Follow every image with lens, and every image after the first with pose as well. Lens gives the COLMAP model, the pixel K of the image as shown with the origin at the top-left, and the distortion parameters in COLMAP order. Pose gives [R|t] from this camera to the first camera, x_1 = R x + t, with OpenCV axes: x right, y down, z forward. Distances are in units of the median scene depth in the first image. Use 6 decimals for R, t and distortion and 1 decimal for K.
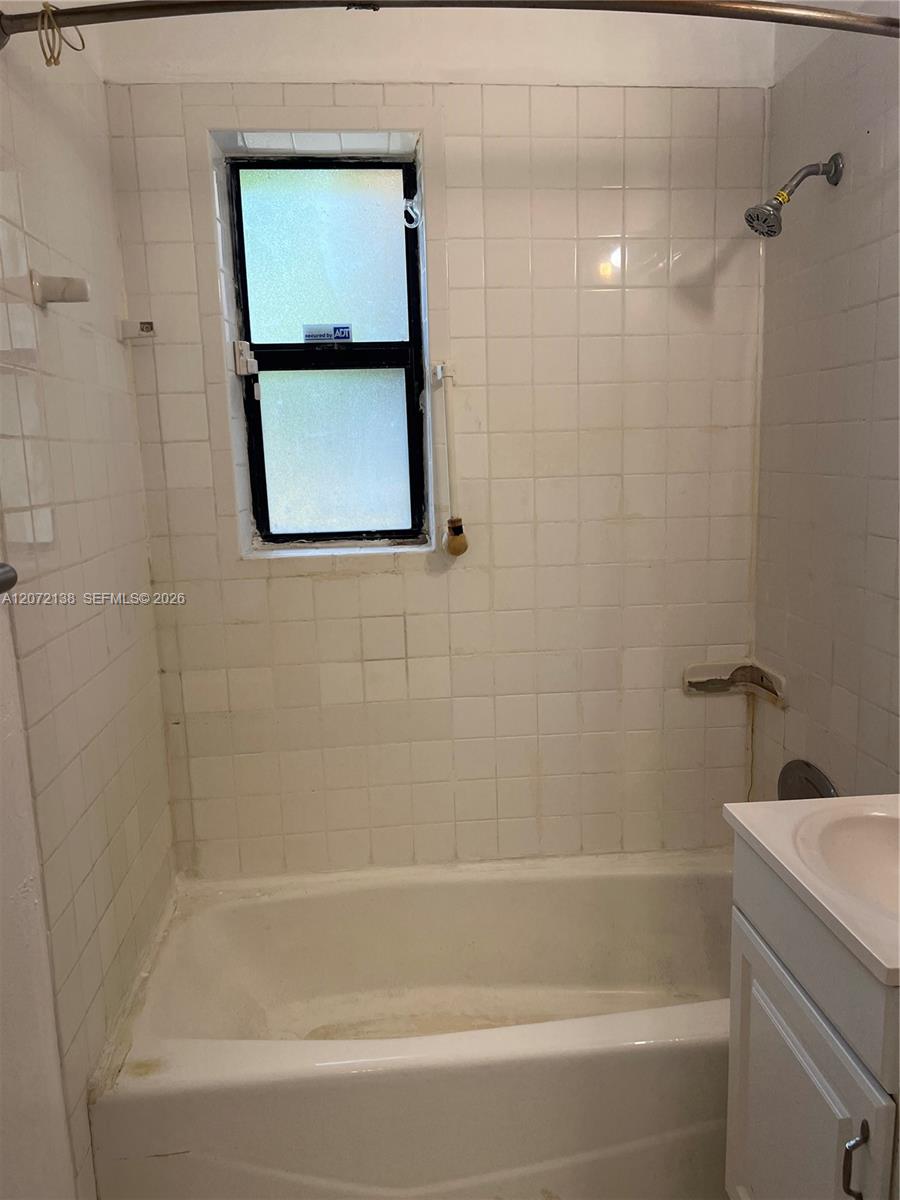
lens RADIAL K [[909.9, 0, 450.3], [0, 909.9, 607.2], [0, 0, 1]] dist [0.060004, -0.069130]
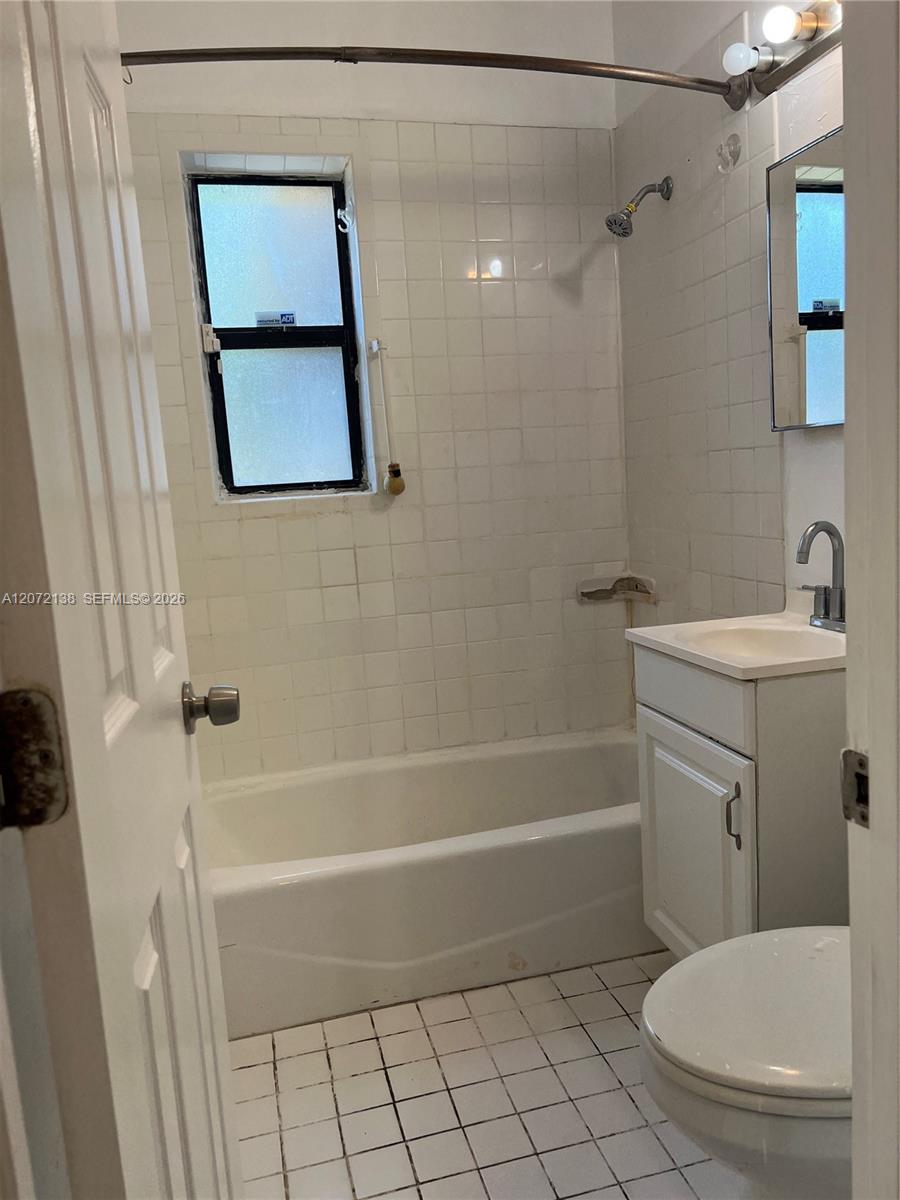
lens RADIAL K [[909.9, 0, 448.7], [0, 909.9, 608.3], [0, 0, 1]] dist [0.060004, -0.069130]
pose [[0.986396, -0.055893, 0.154590, -0.119961], [0.061825, 0.997514, -0.033827, 0.140631], [-0.152315, 0.042924, 0.987399, -0.220246]]
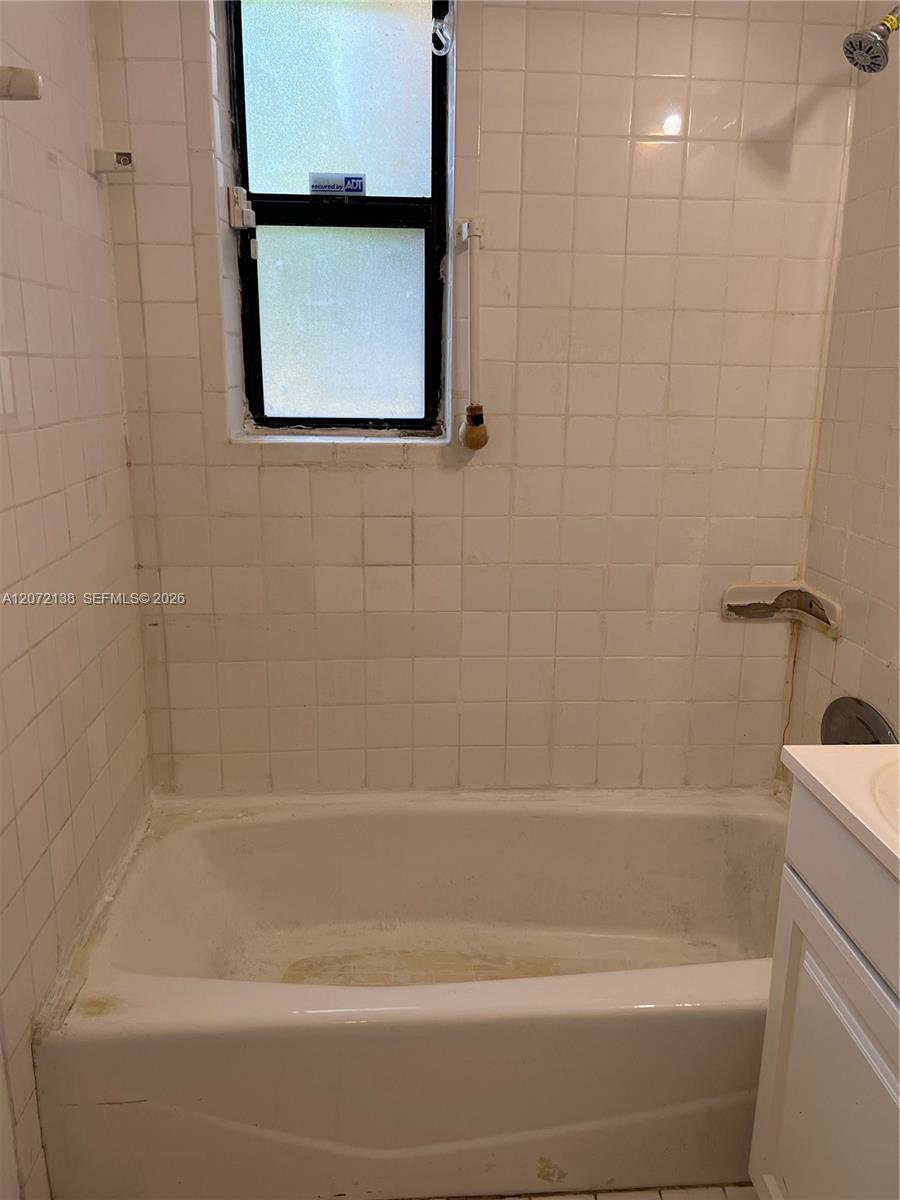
lens RADIAL K [[909.9, 0, 449.3], [0, 909.9, 593.8], [0, 0, 1]] dist [0.060004, -0.069130]
pose [[0.998939, 0.045247, -0.008568, -0.003743], [-0.044508, 0.996367, 0.072613, 0.018855], [0.011822, -0.072155, 0.997323, 0.111528]]
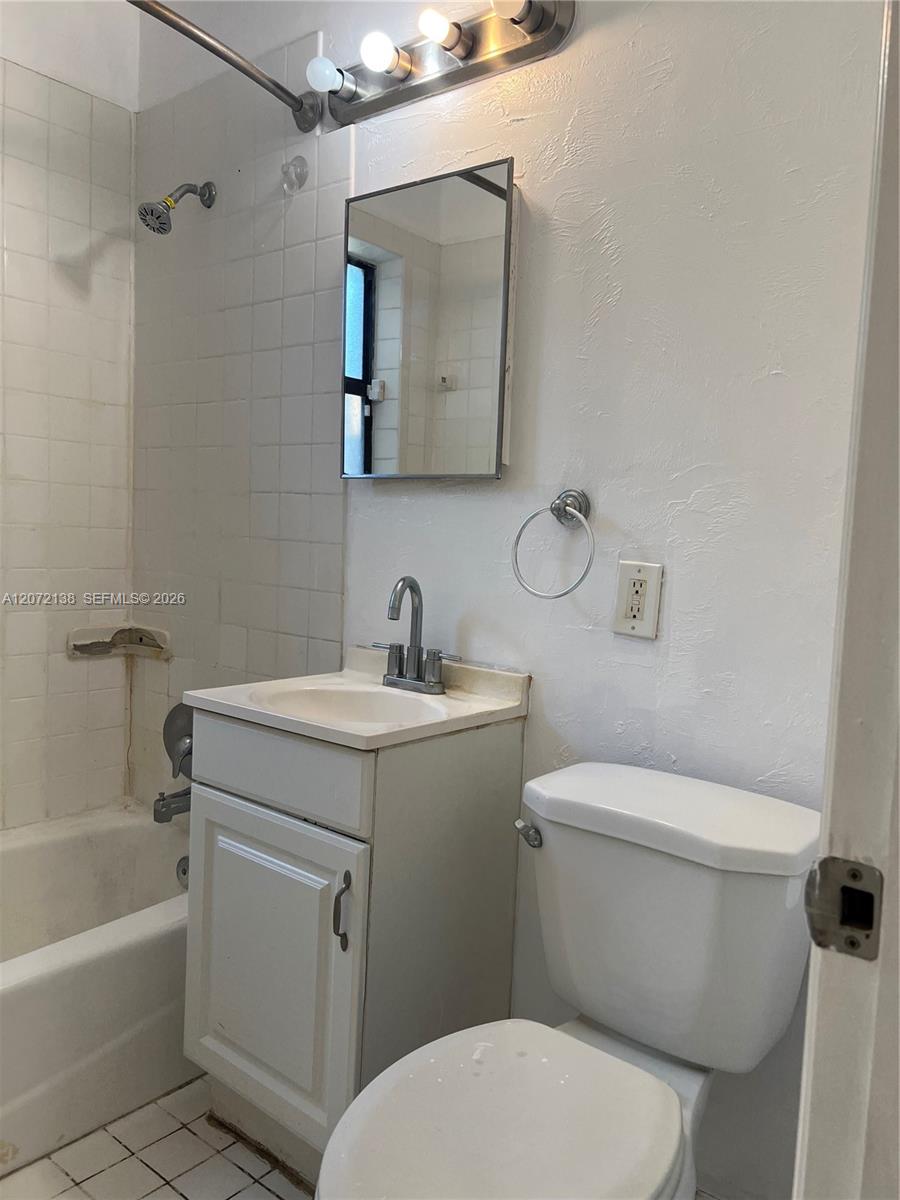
lens RADIAL K [[909.9, 0, 455.4], [0, 909.9, 607.6], [0, 0, 1]] dist [0.060004, -0.069130]
pose [[0.696316, -0.001685, 0.717733, -0.187431], [0.059358, 0.996707, -0.055247, 0.127478], [-0.715276, 0.081072, 0.694123, -0.026356]]
